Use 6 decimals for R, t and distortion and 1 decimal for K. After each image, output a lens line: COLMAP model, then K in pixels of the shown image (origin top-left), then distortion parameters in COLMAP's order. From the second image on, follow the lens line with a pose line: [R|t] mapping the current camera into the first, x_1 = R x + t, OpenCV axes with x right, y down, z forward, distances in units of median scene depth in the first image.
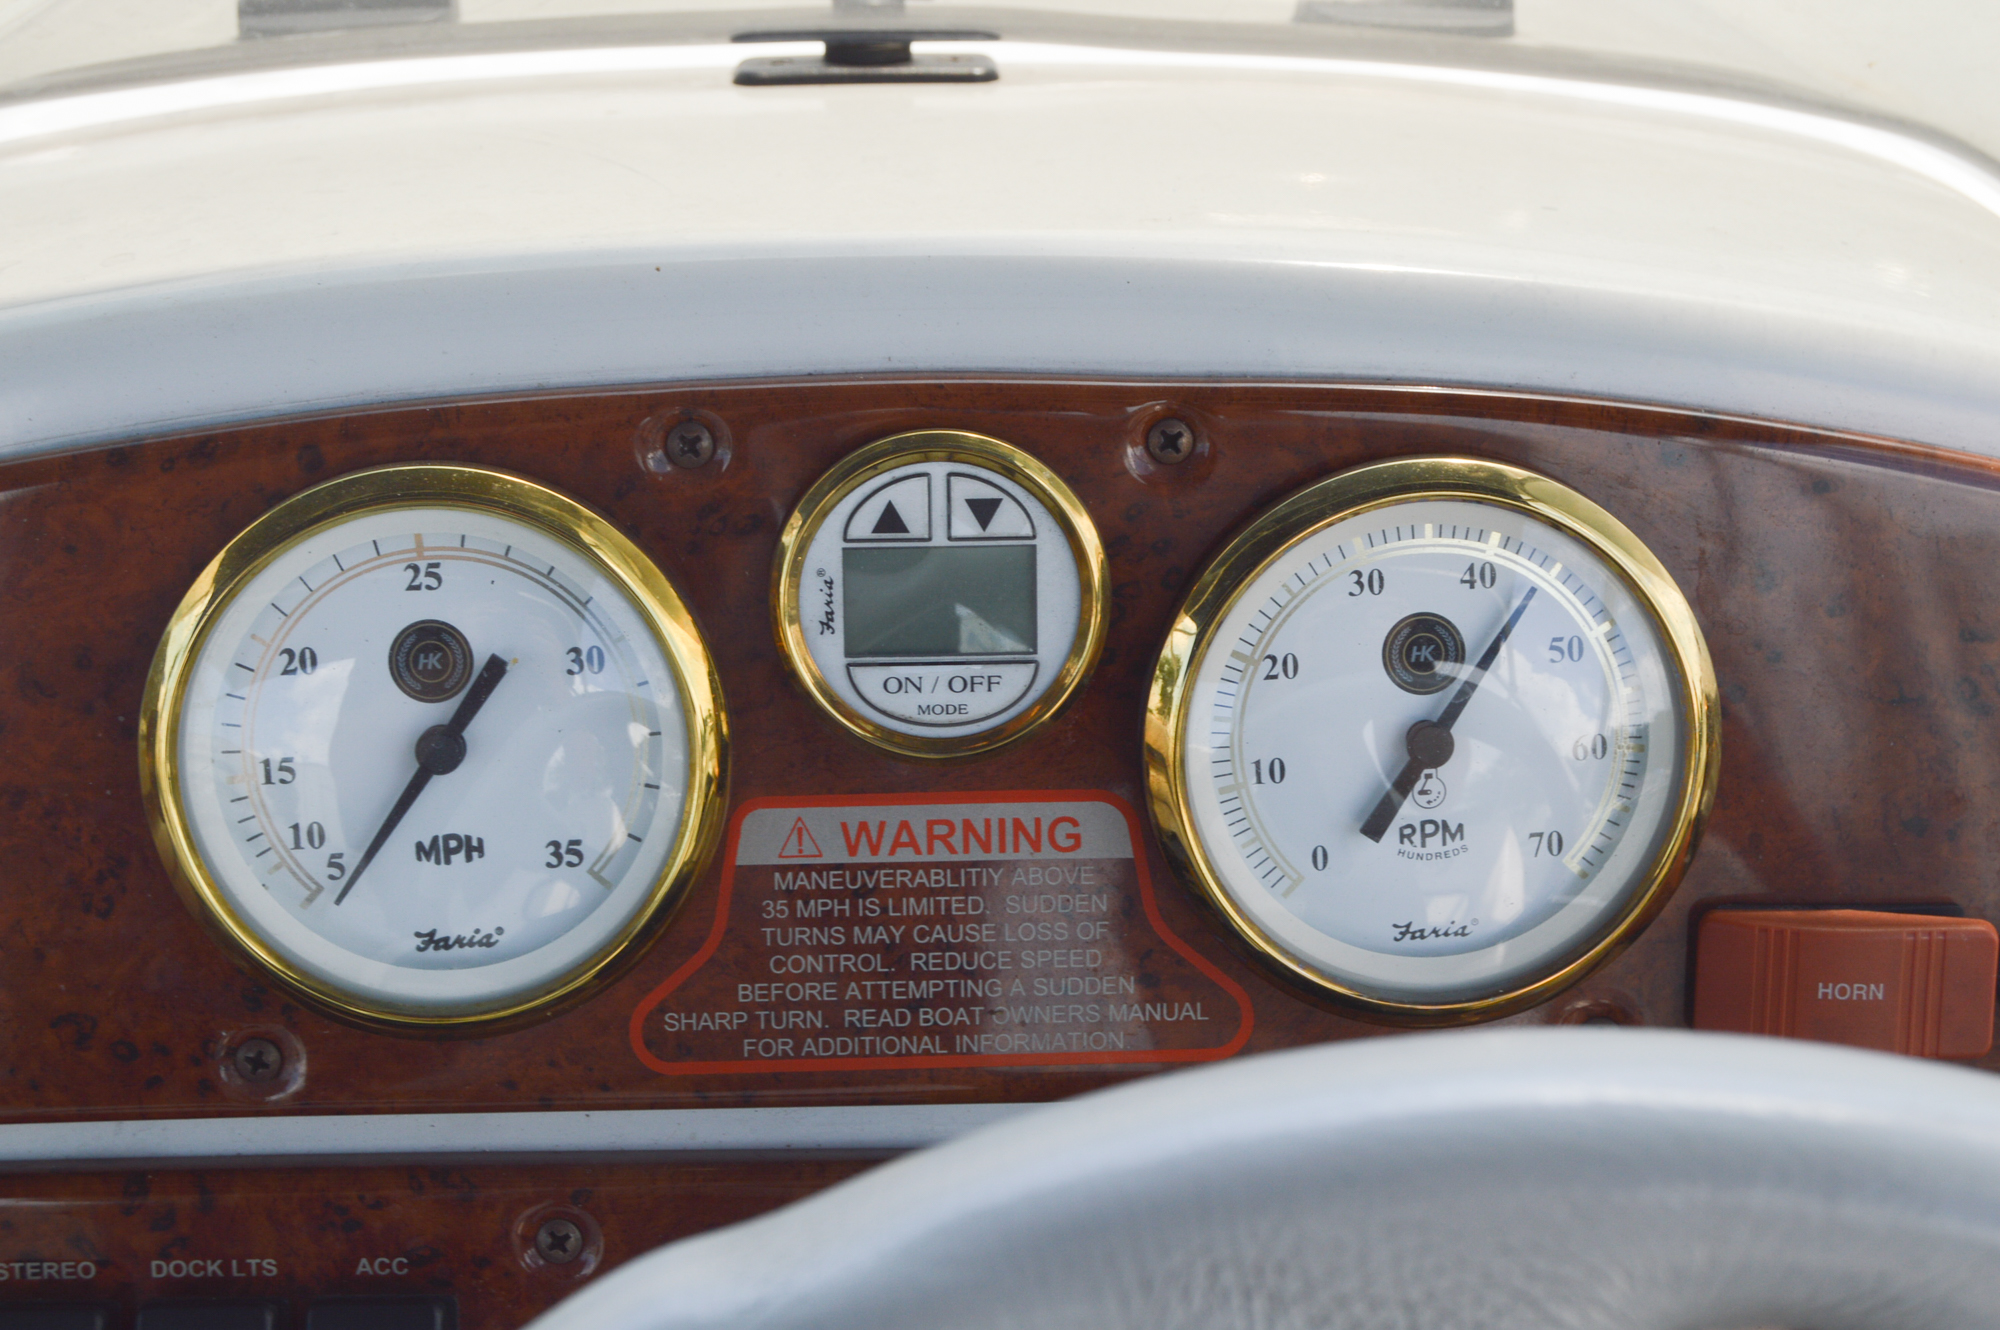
lens RADIAL K [[3125.4, 0, 1009.7], [0, 3125.4, 655.7], [0, 0, 1]] dist [-0.021216, 0.000000]
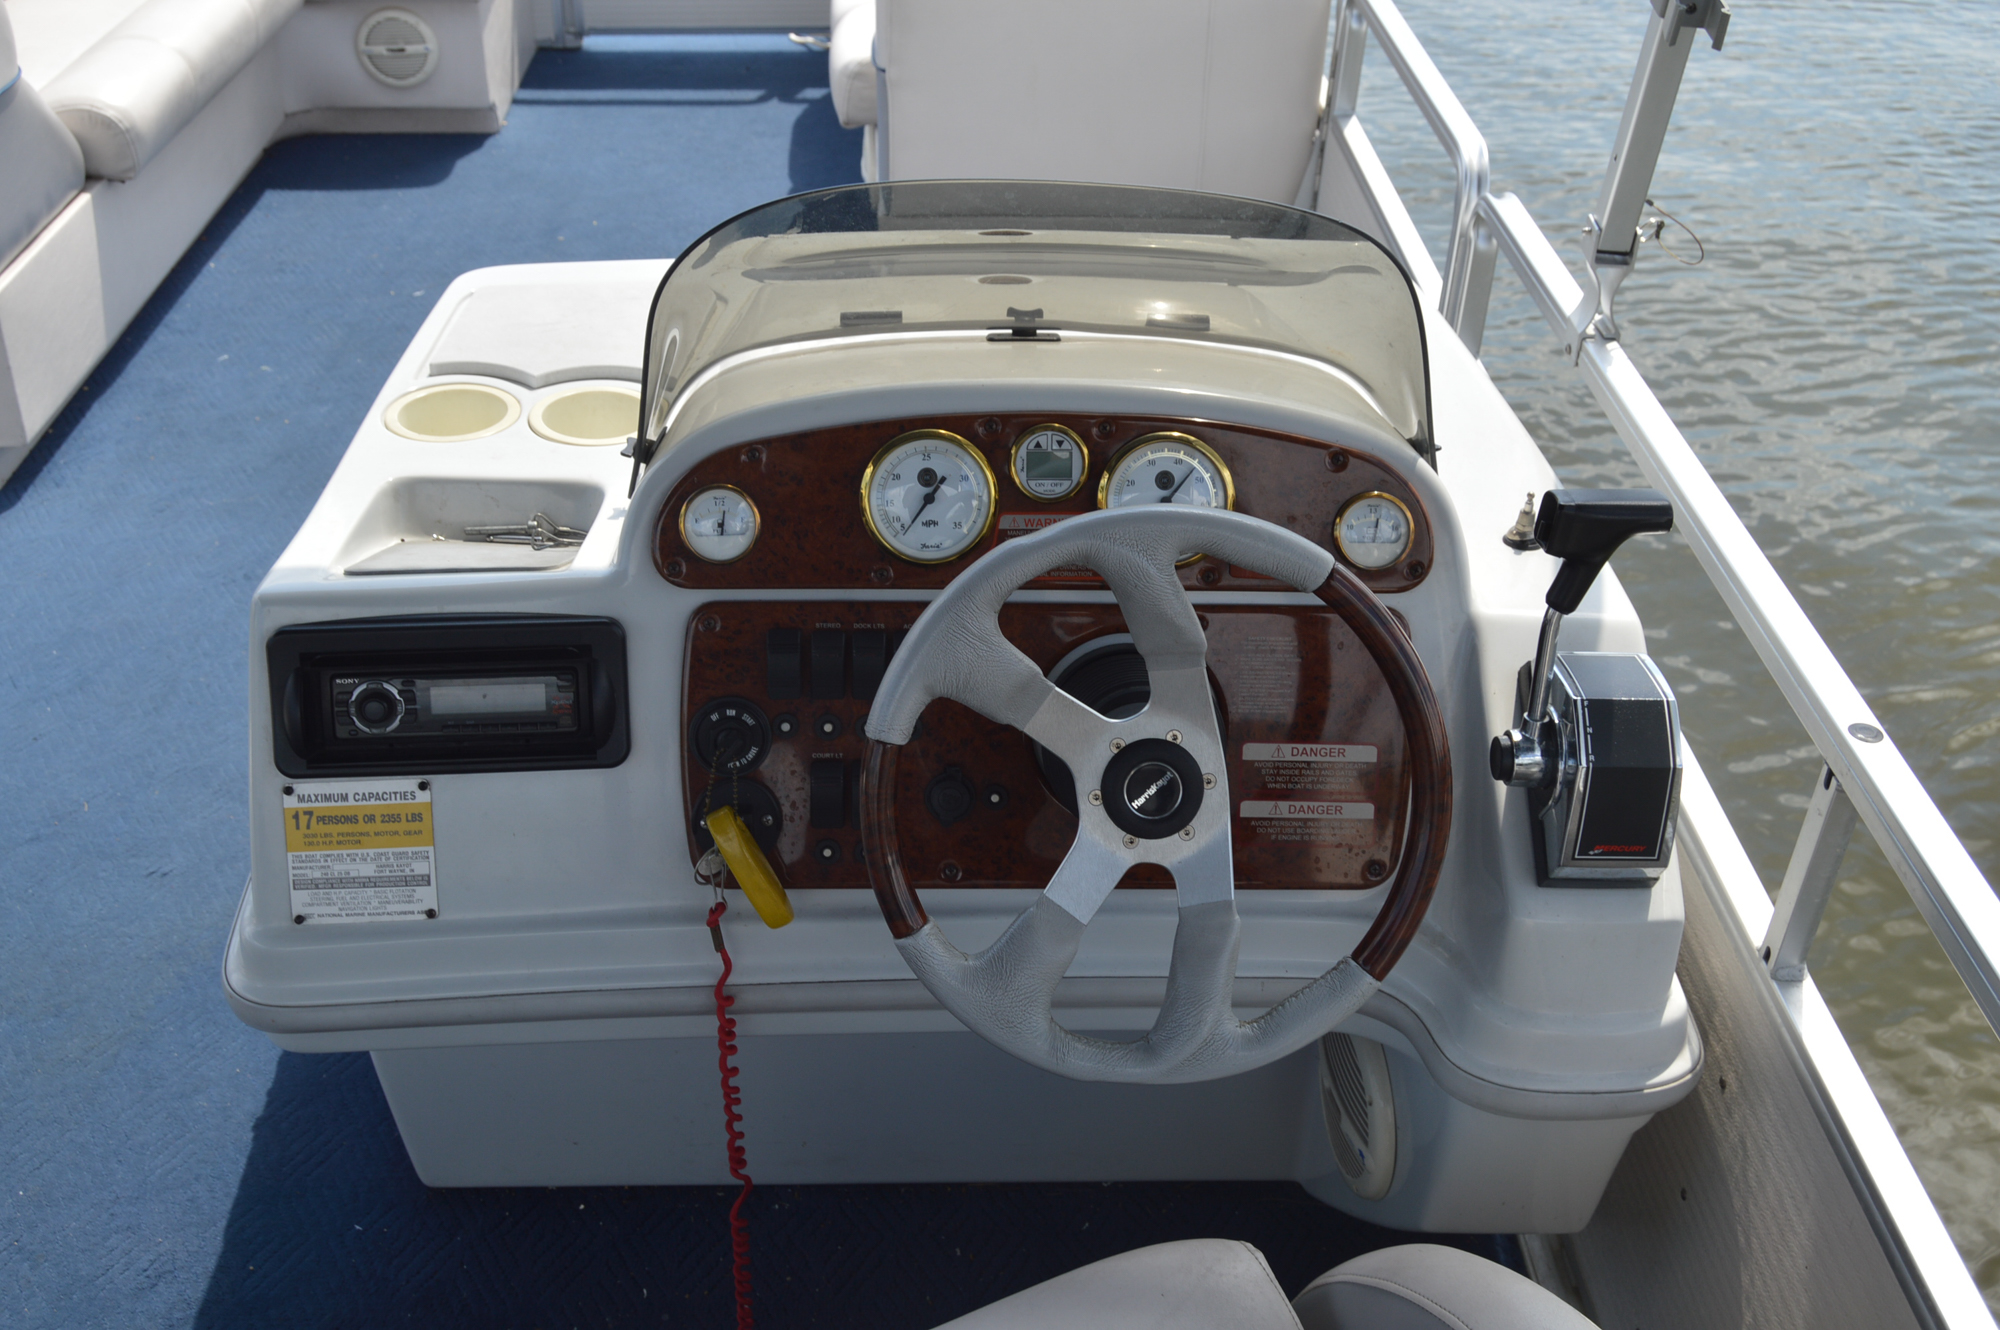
lens RADIAL K [[2111.8, 0, 1013.9], [0, 2111.8, 679.4], [0, 0, 1]] dist [-0.046226, 0.000000]
pose [[0.999833, 0.017753, -0.004300, -0.051831], [-0.017832, 0.999659, -0.019079, 0.321712], [0.003960, 0.019153, 0.999809, -1.810445]]
